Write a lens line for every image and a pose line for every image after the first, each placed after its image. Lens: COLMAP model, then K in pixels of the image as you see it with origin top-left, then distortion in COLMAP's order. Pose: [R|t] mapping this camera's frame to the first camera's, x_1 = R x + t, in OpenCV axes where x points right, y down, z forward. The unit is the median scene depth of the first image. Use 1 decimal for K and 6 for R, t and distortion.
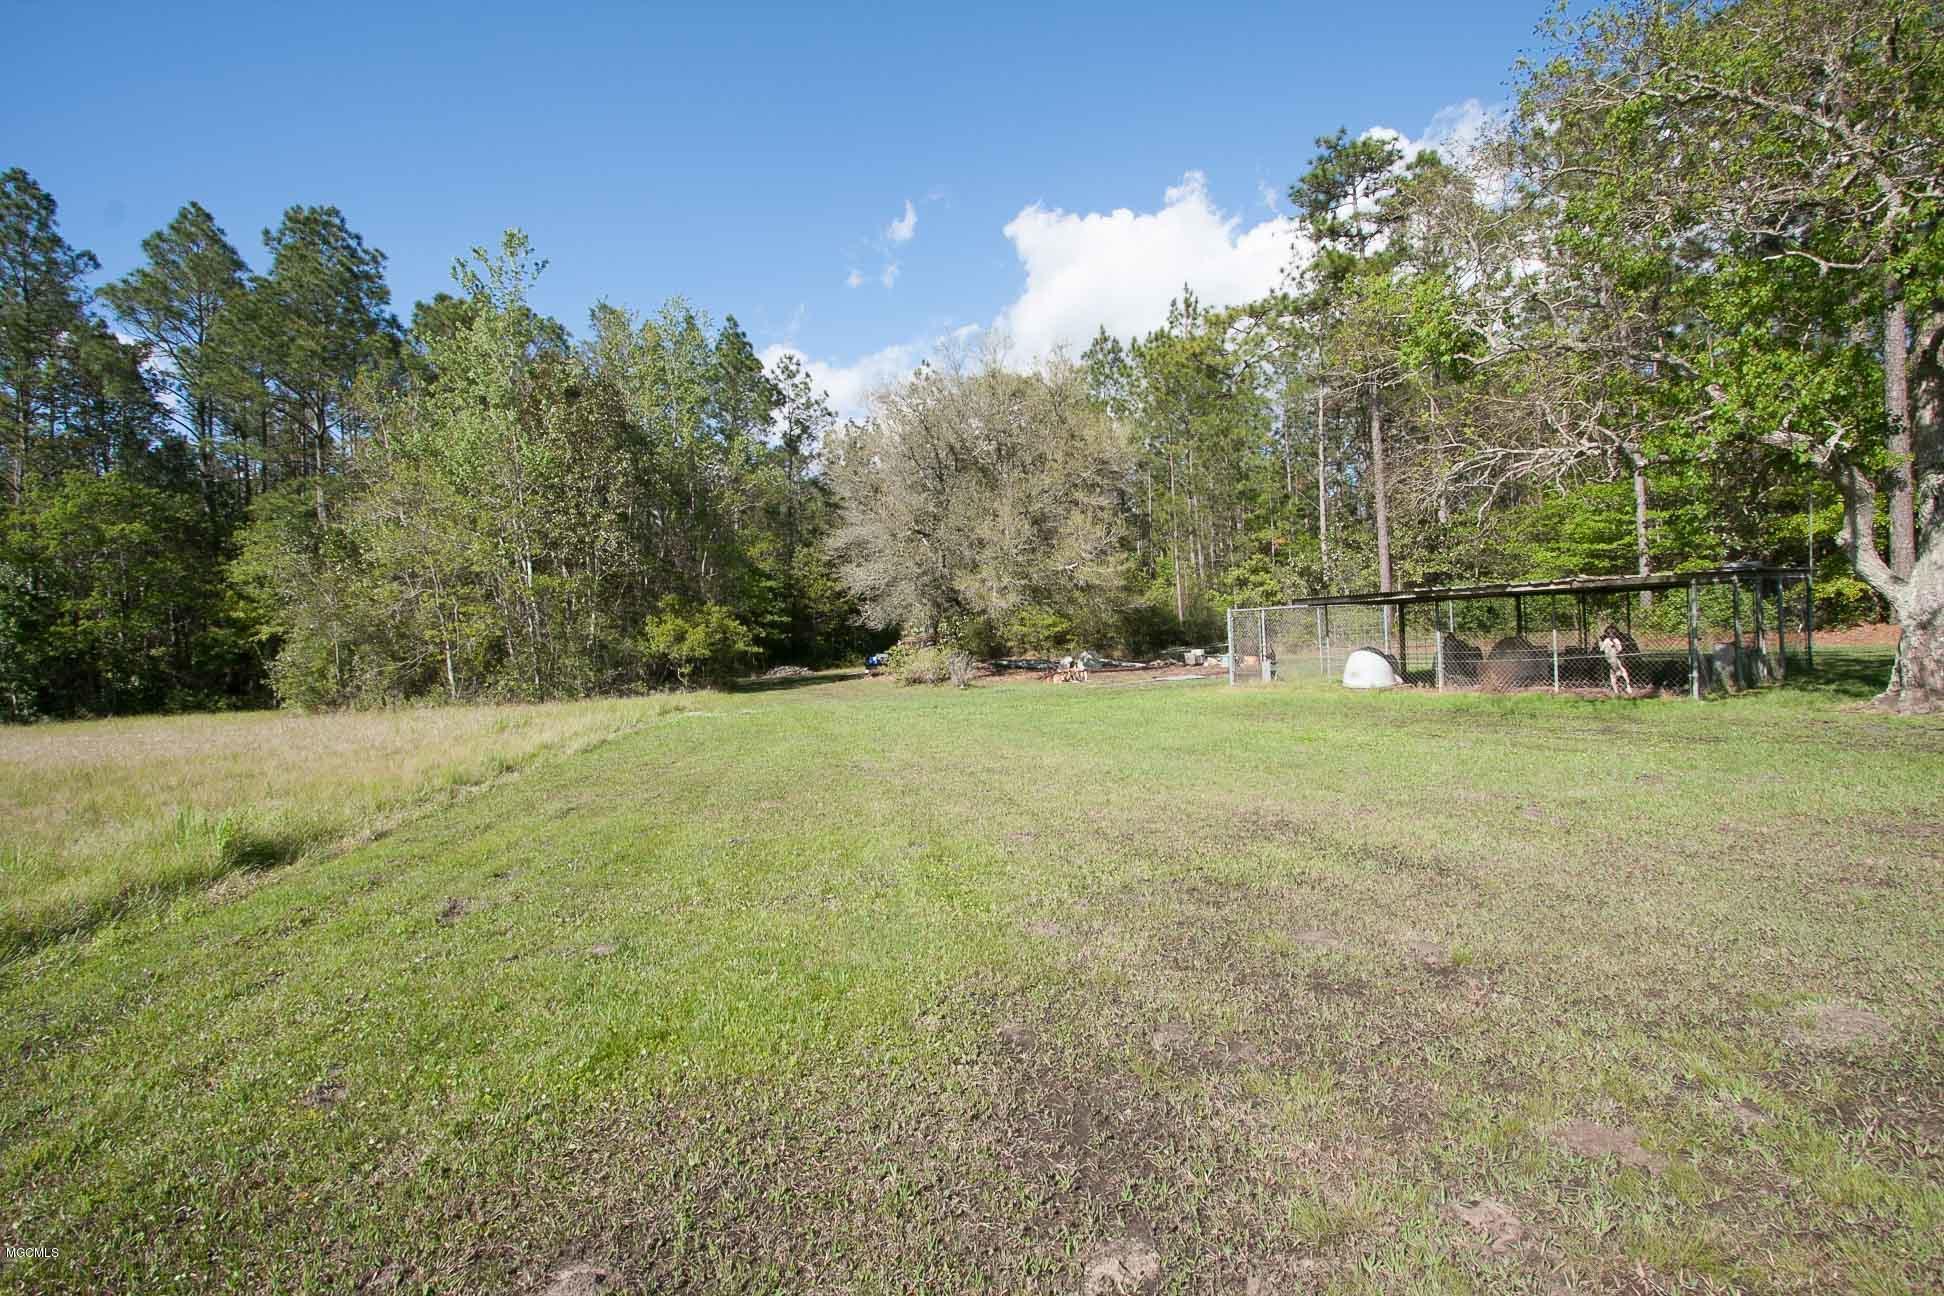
lens RADIAL K [[914.3, 0, 972.0], [0, 914.3, 648.0], [0, 0, 1]] dist [-0.004597, -0.000150]
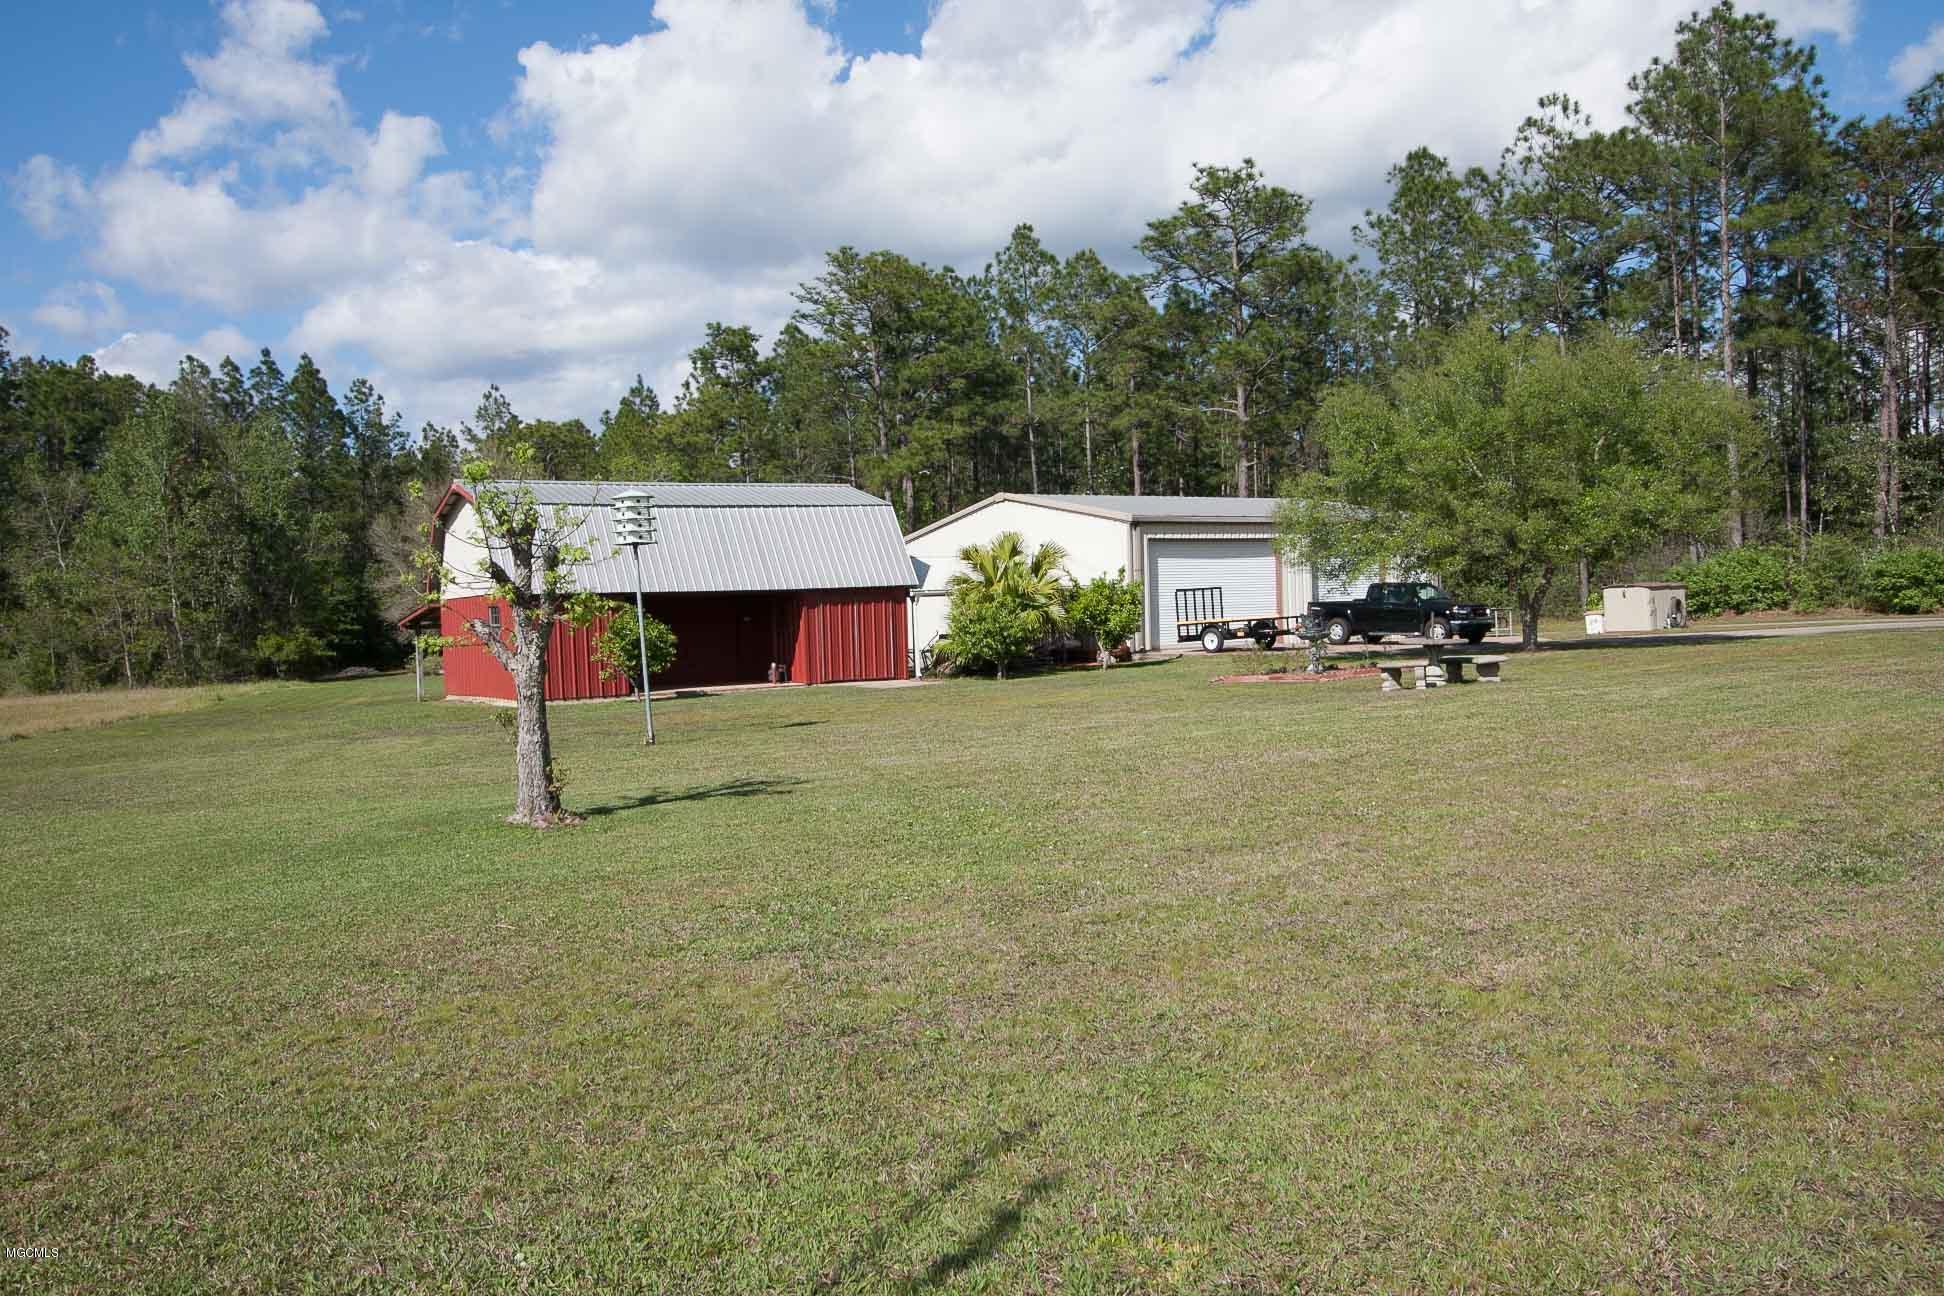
lens RADIAL K [[1556.5, 0, 966.5], [0, 1556.5, 642.5], [0, 0, 1]] dist [-0.011212, 0.070672]
pose [[0.988468, -0.001788, 0.151422, 0.435719], [0.001639, 0.999998, 0.001107, -0.020783], [-0.151423, -0.000846, 0.988469, -1.782598]]
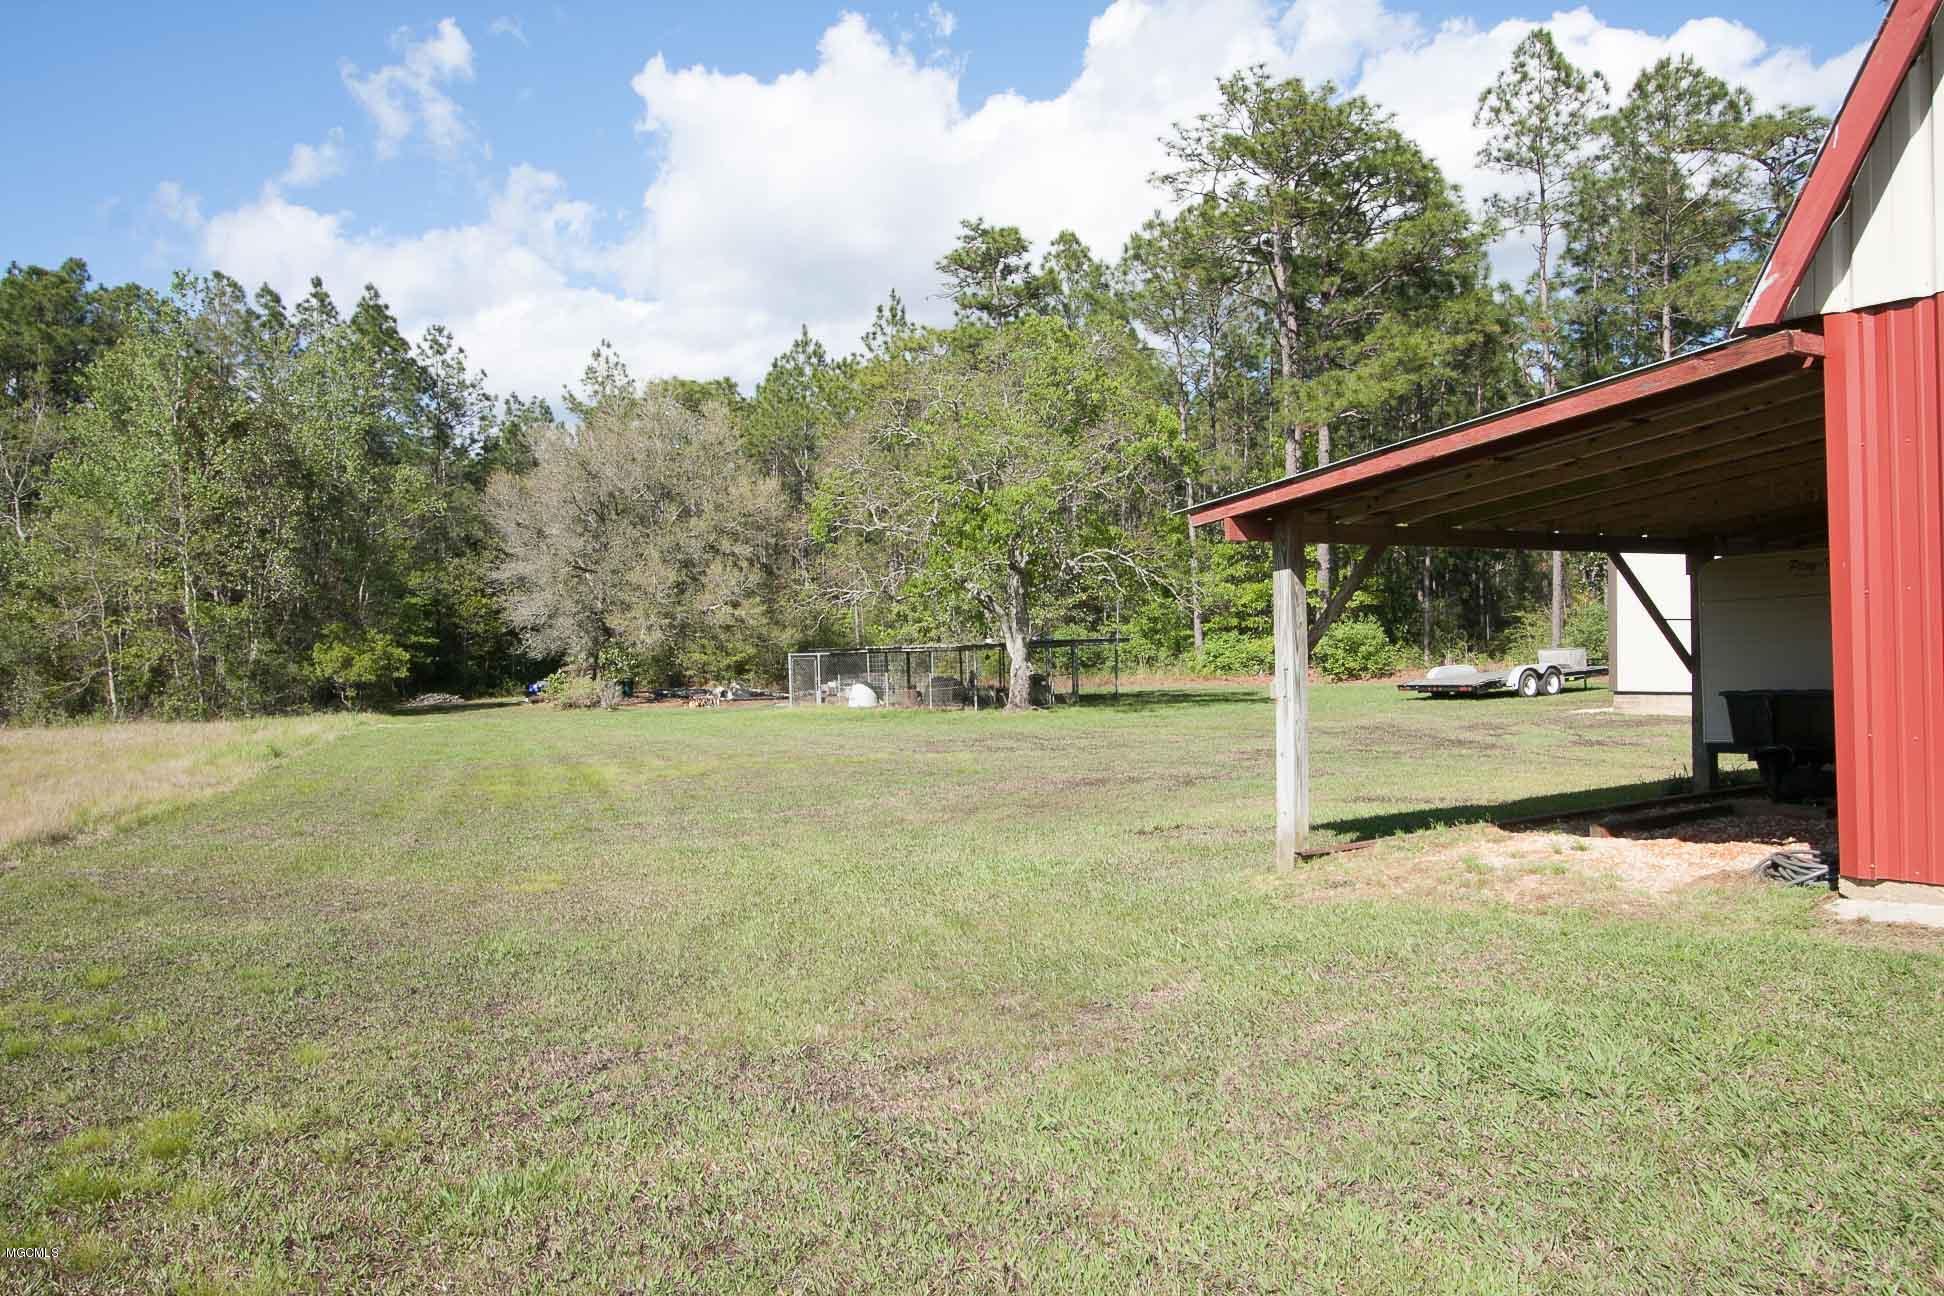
lens RADIAL K [[1421.7, 0, 993.5], [0, 1421.7, 647.3], [0, 0, 1]] dist [-0.002005, 0.008465]
pose [[0.979619, 0.019670, 0.199897, 0.086451], [-0.015469, 0.999626, -0.022557, -0.004109], [-0.200266, 0.019006, 0.979557, -0.737197]]
